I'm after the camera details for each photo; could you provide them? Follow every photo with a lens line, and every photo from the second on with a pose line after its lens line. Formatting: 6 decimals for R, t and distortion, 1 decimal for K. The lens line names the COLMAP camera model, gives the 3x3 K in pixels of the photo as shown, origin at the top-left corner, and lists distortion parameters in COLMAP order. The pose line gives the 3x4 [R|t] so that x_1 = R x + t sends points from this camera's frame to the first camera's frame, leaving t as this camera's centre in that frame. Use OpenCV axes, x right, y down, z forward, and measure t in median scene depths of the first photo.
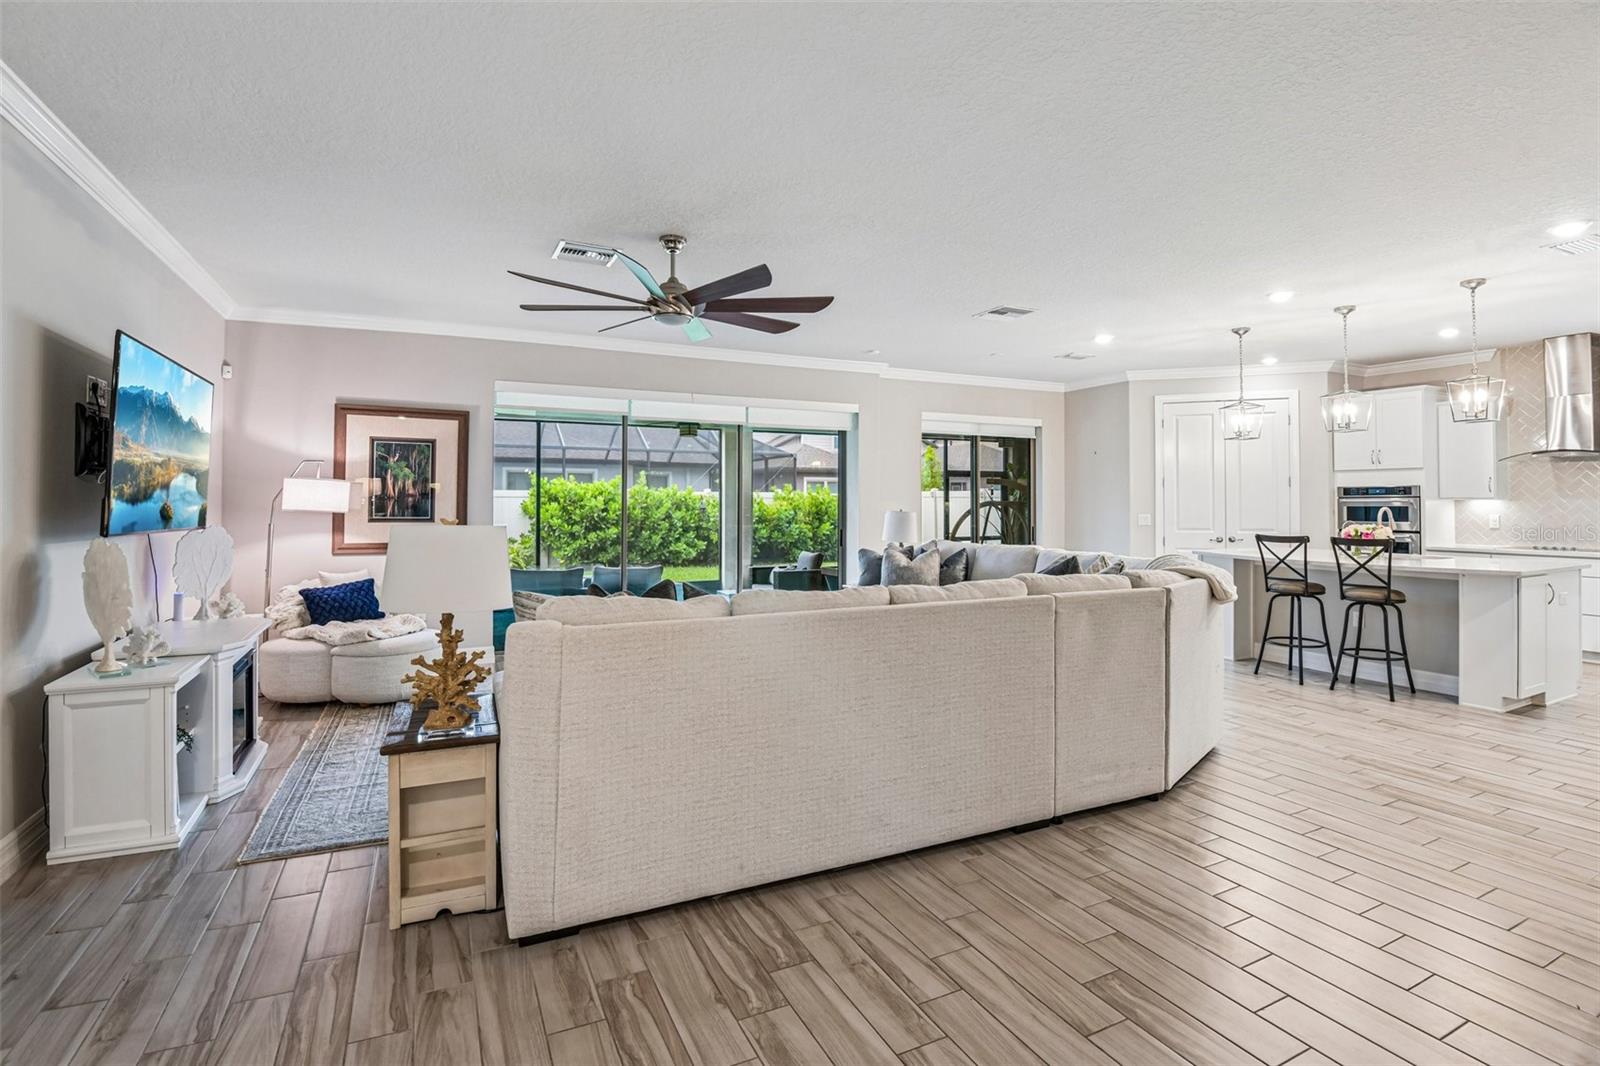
lens RADIAL K [[752.0, 0, 801.3], [0, 752.0, 496.7], [0, 0, 1]] dist [-0.017657, -0.001503]
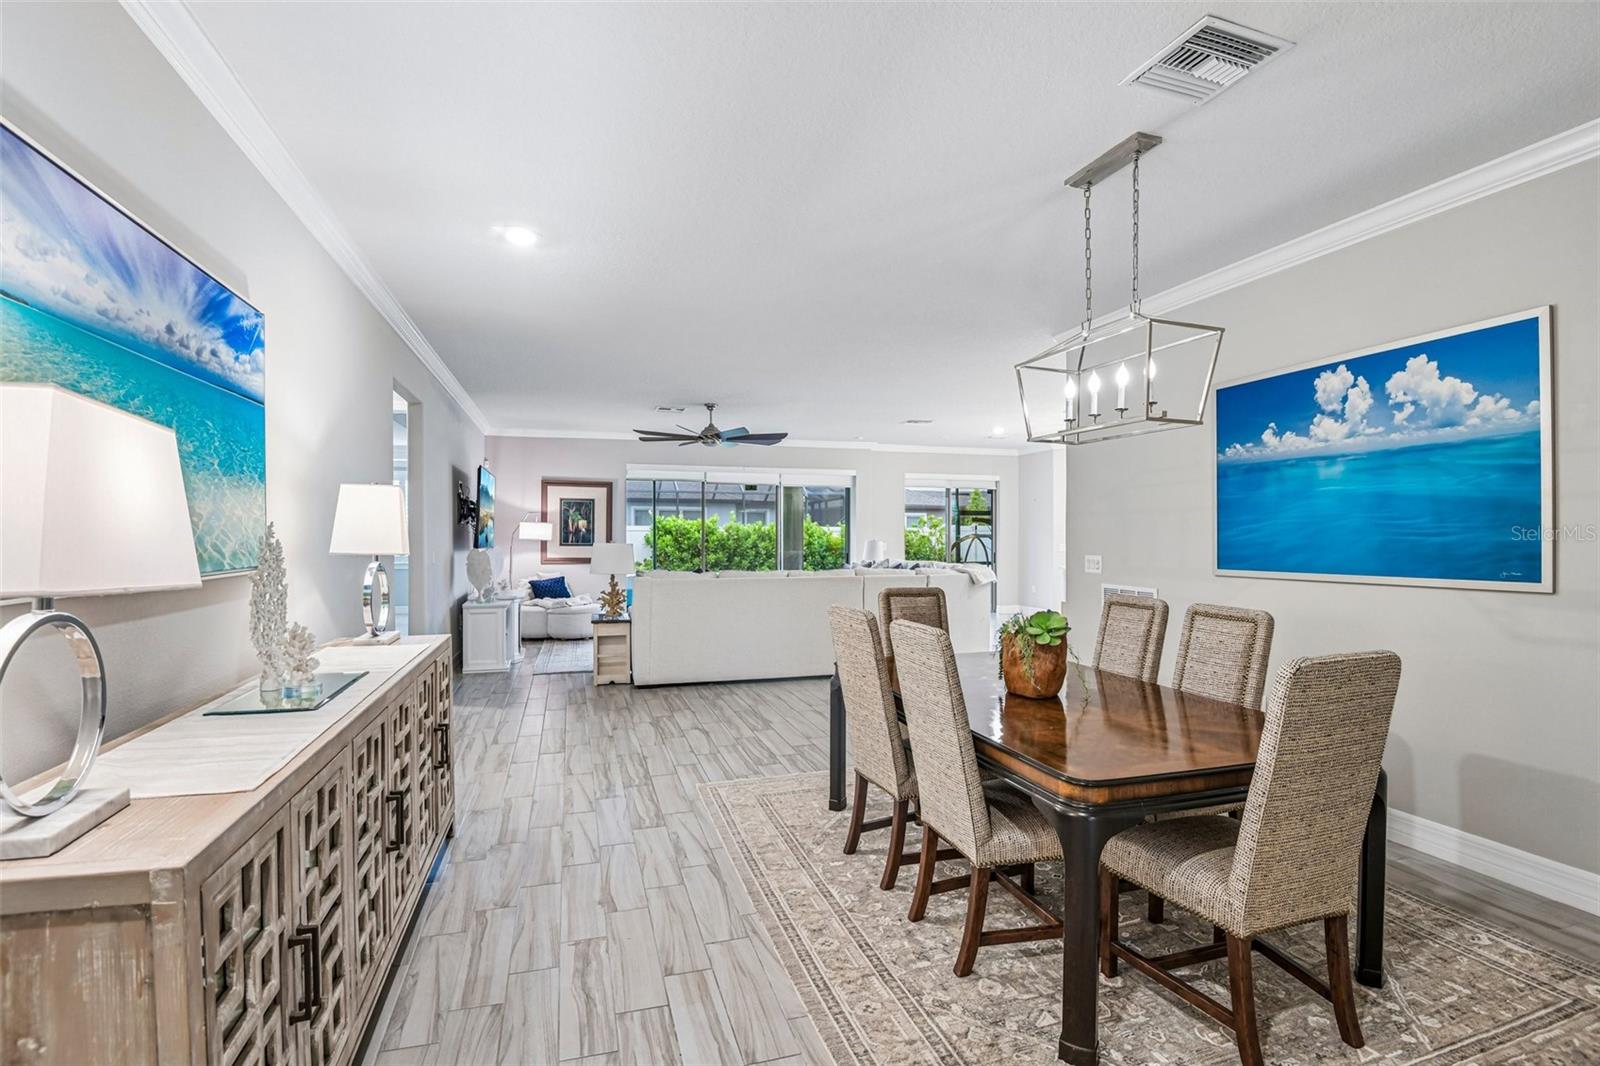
lens RADIAL K [[752.0, 0, 807.4], [0, 752.0, 544.0], [0, 0, 1]] dist [-0.017657, -0.001503]
pose [[0.989062, 0.002388, -0.147482, 0.272612], [0.000568, 0.999800, 0.019993, -0.006390], [0.147500, -0.019858, 0.988863, -0.688989]]
